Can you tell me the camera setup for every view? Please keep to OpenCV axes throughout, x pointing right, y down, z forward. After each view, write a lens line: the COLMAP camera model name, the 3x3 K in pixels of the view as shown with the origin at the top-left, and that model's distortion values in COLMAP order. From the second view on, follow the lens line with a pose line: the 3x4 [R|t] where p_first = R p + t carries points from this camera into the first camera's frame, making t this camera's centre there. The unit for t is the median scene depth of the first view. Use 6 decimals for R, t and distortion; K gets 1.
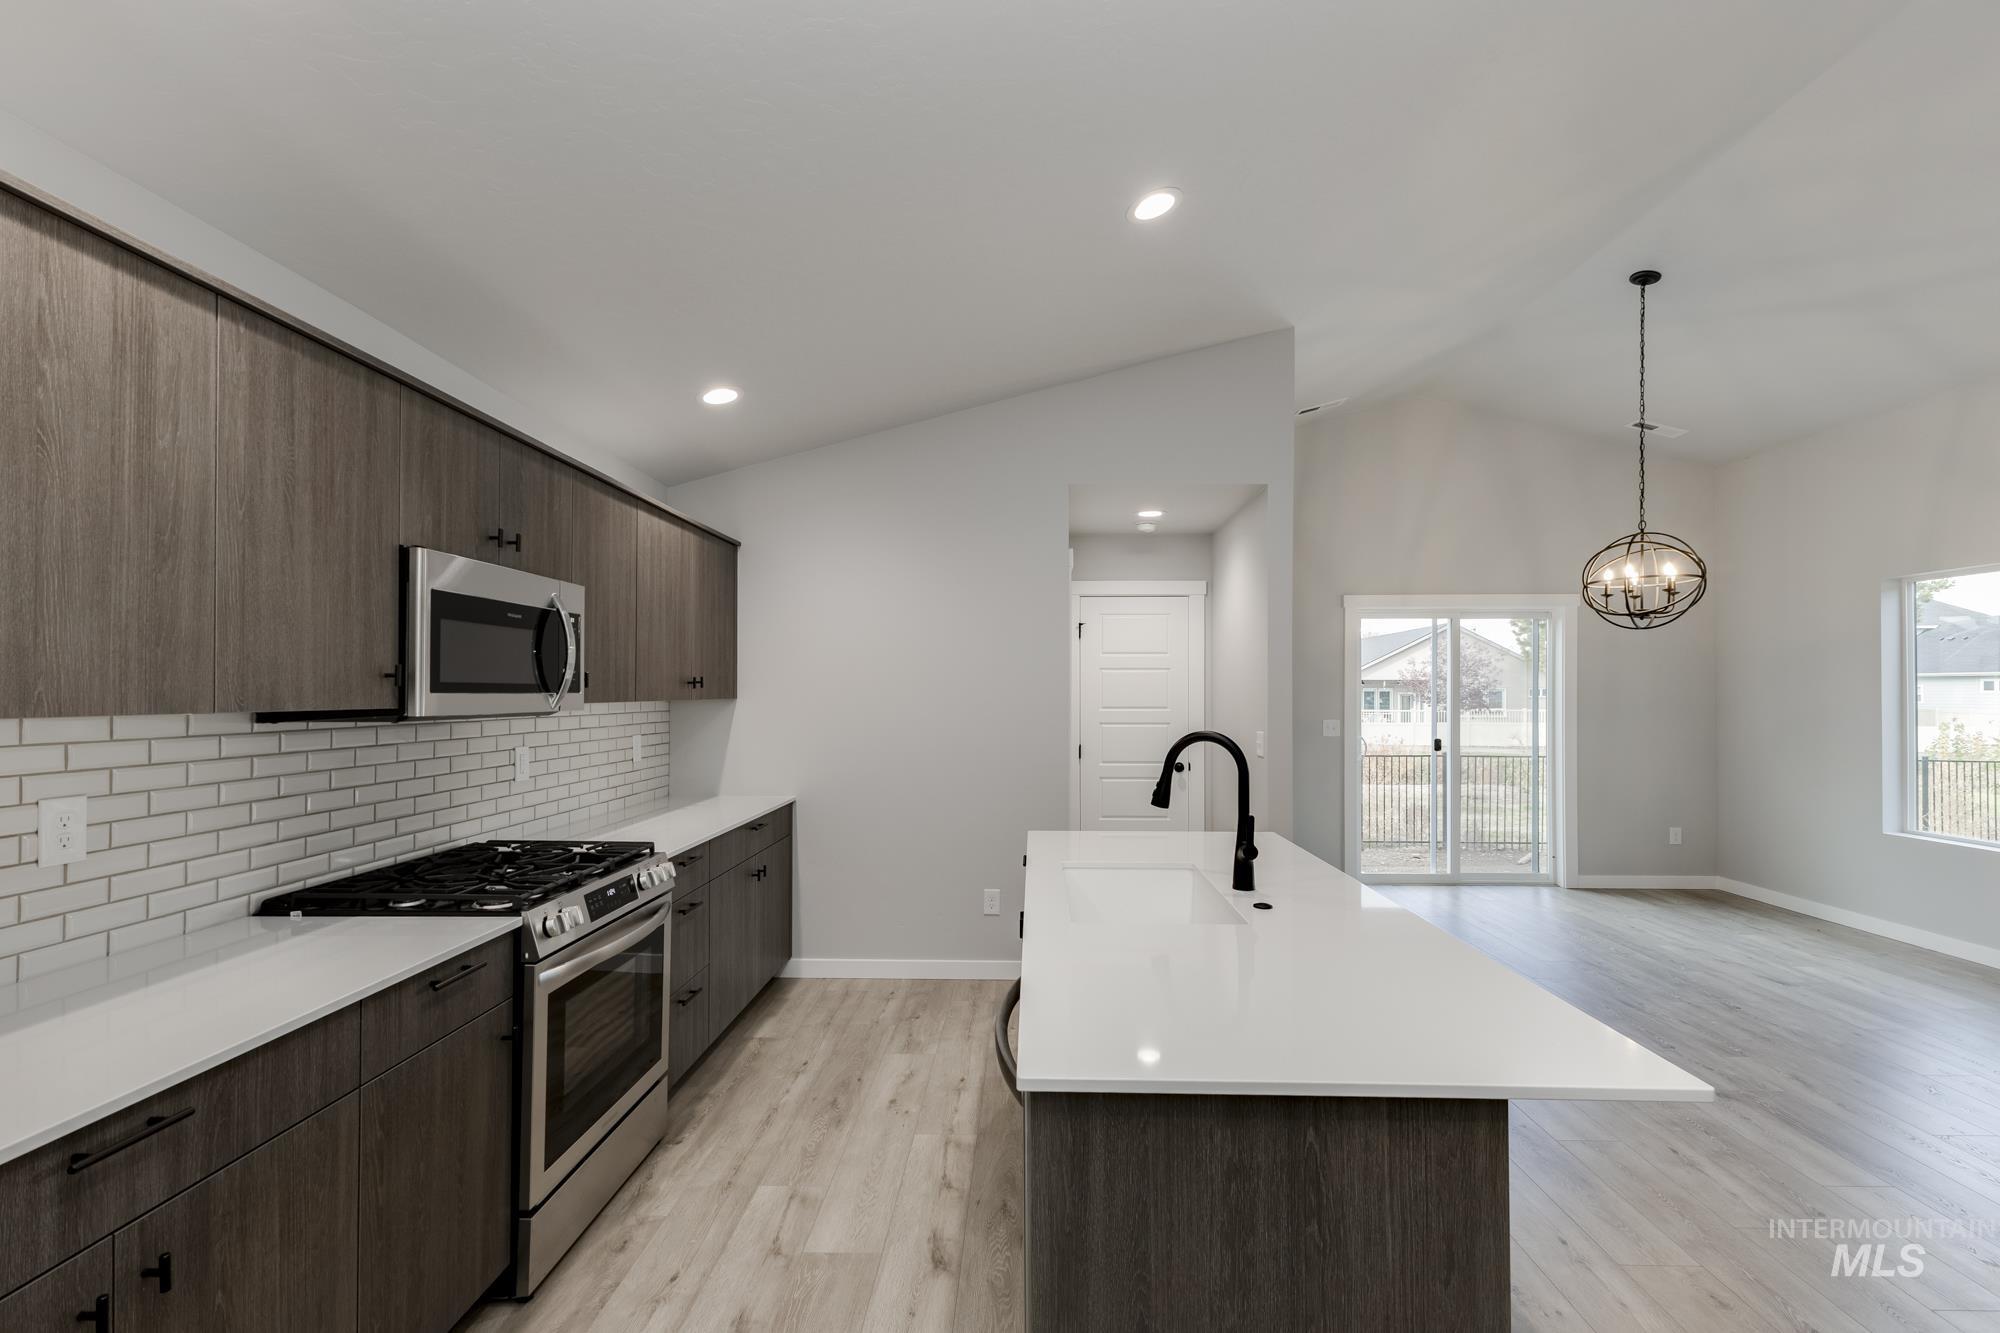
lens RADIAL K [[869.3, 0, 1004.2], [0, 869.3, 684.5], [0, 0, 1]] dist [0.011188, -0.004280]
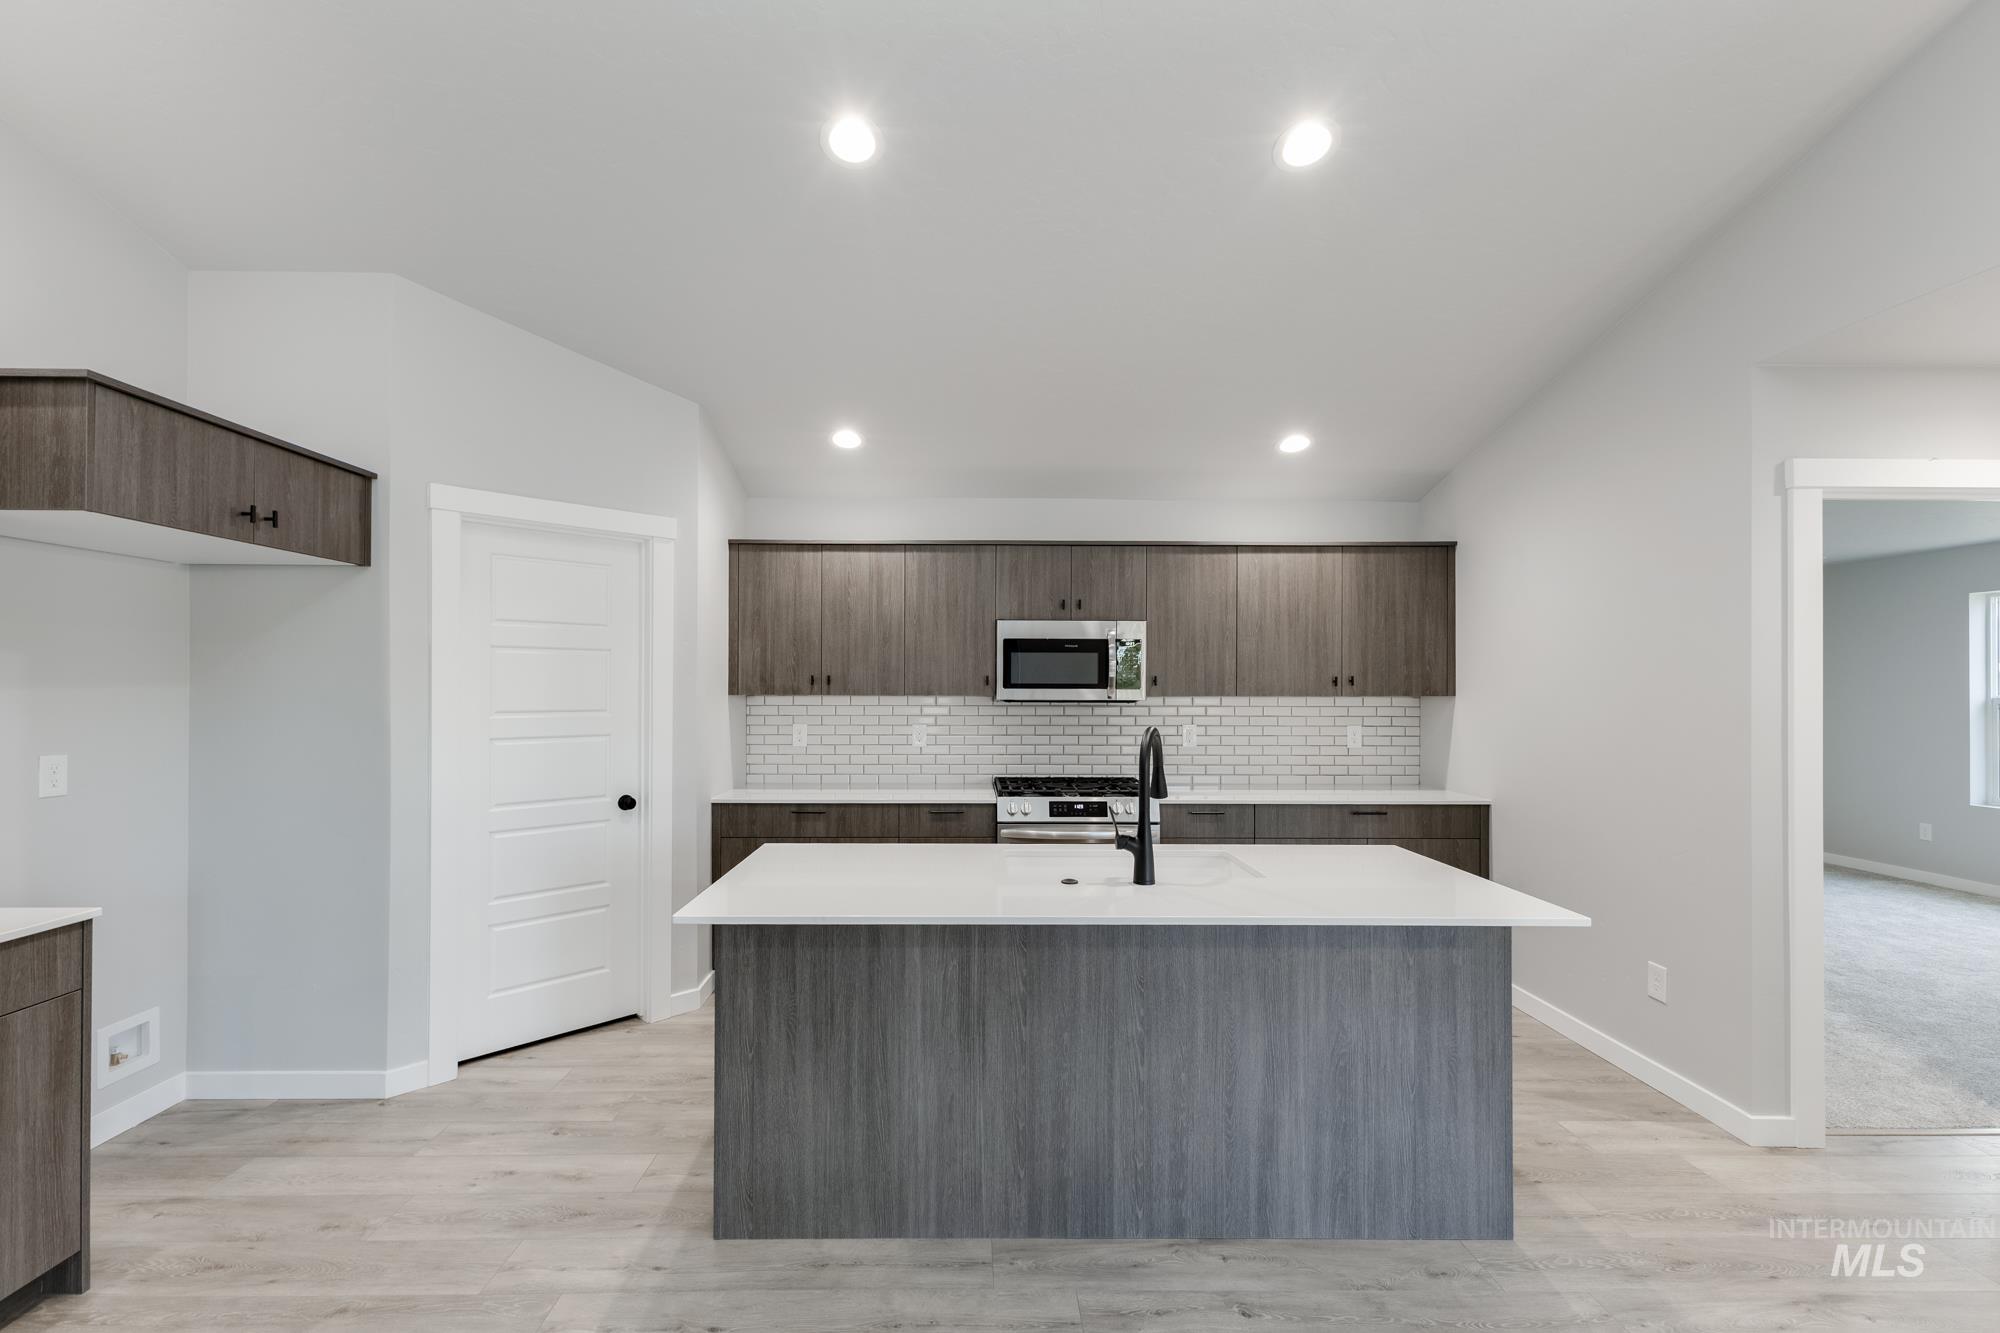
lens RADIAL K [[869.3, 0, 981.2], [0, 869.3, 684.7], [0, 0, 1]] dist [0.011188, -0.004280]
pose [[0.039146, -0.005152, -0.999220, 1.389498], [0.005233, 0.999974, -0.004951, 0.010608], [0.999220, -0.005035, 0.039172, 0.838603]]
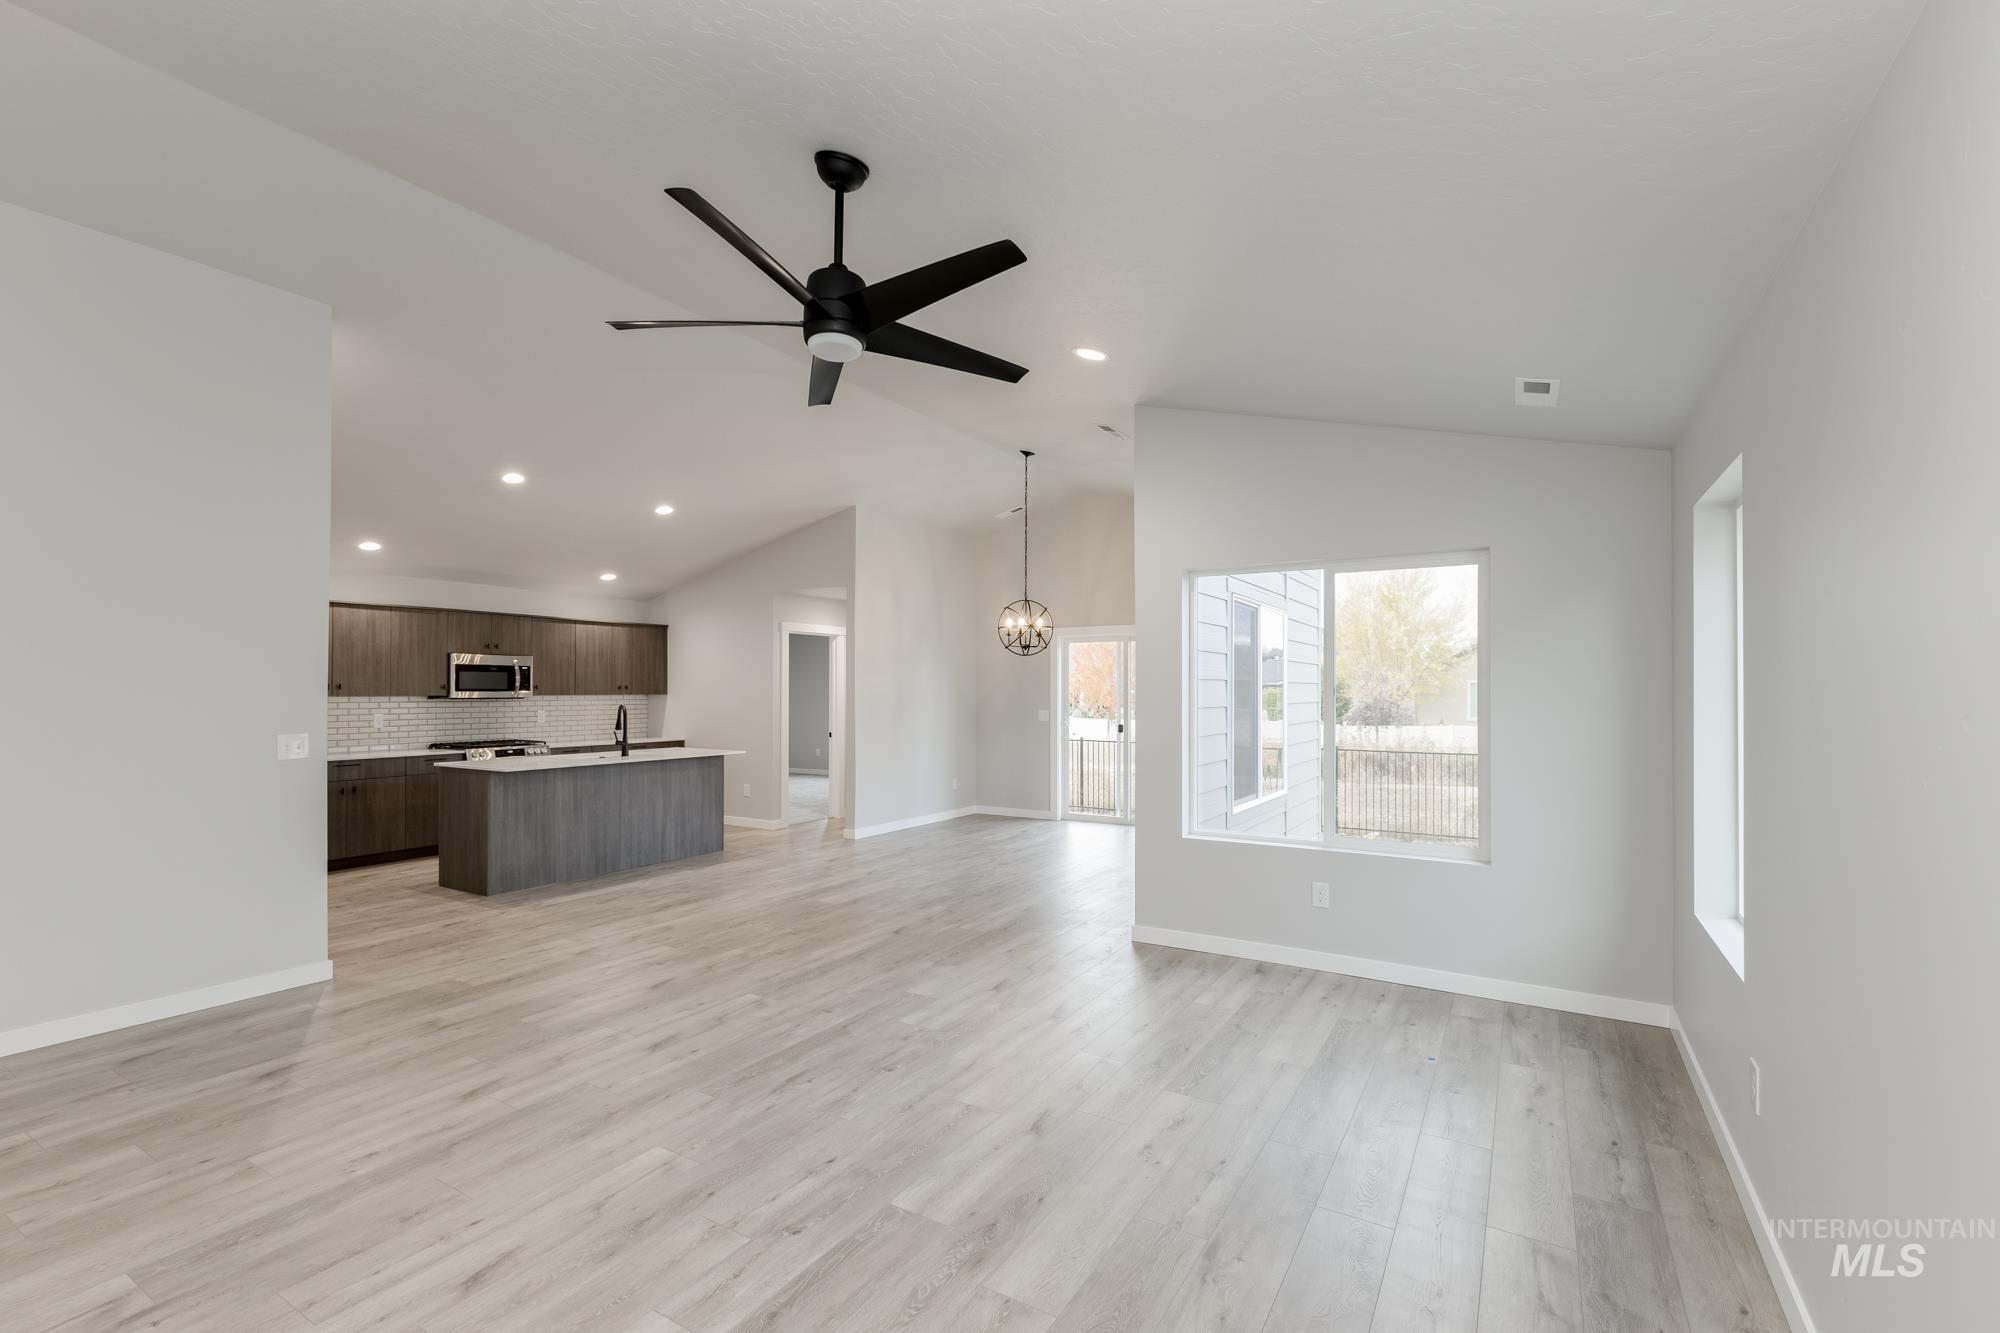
lens RADIAL K [[869.3, 0, 993.3], [0, 869.3, 684.1], [0, 0, 1]] dist [0.011188, -0.004280]
pose [[0.864429, -0.003618, -0.502743, 3.168990], [0.003353, 0.999993, -0.001432, -0.008299], [0.502744, -0.000448, 0.864435, -1.065998]]
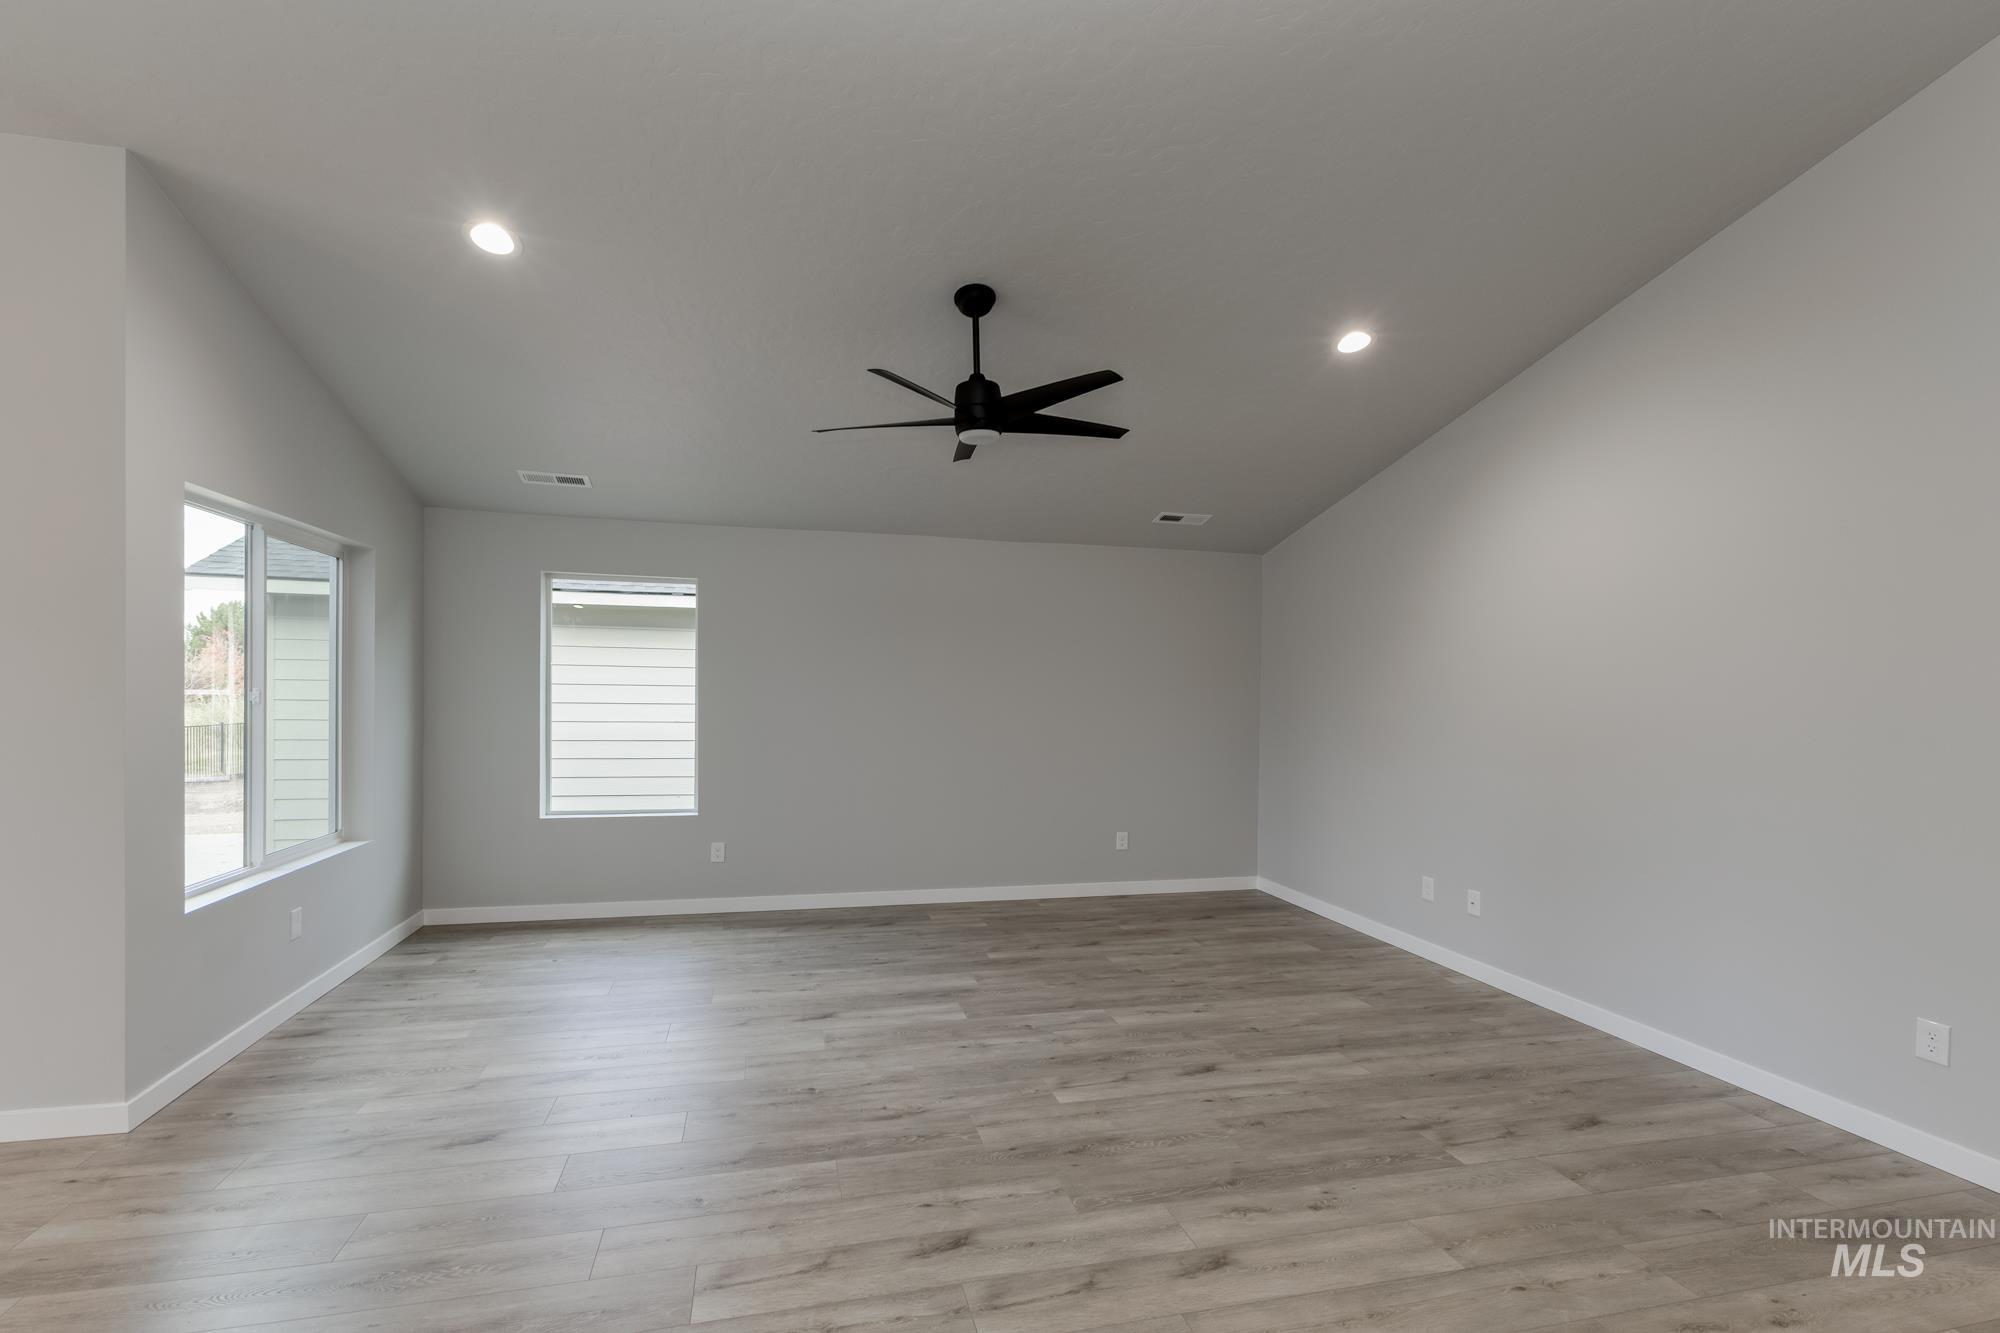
lens RADIAL K [[869.3, 0, 986.0], [0, 869.3, 674.9], [0, 0, 1]] dist [0.011188, -0.004280]
pose [[-0.261876, 0.016266, 0.964964, 0.787294], [-0.022981, 0.999469, -0.023084, 0.023405], [-0.964828, -0.028222, -0.261363, 0.284534]]
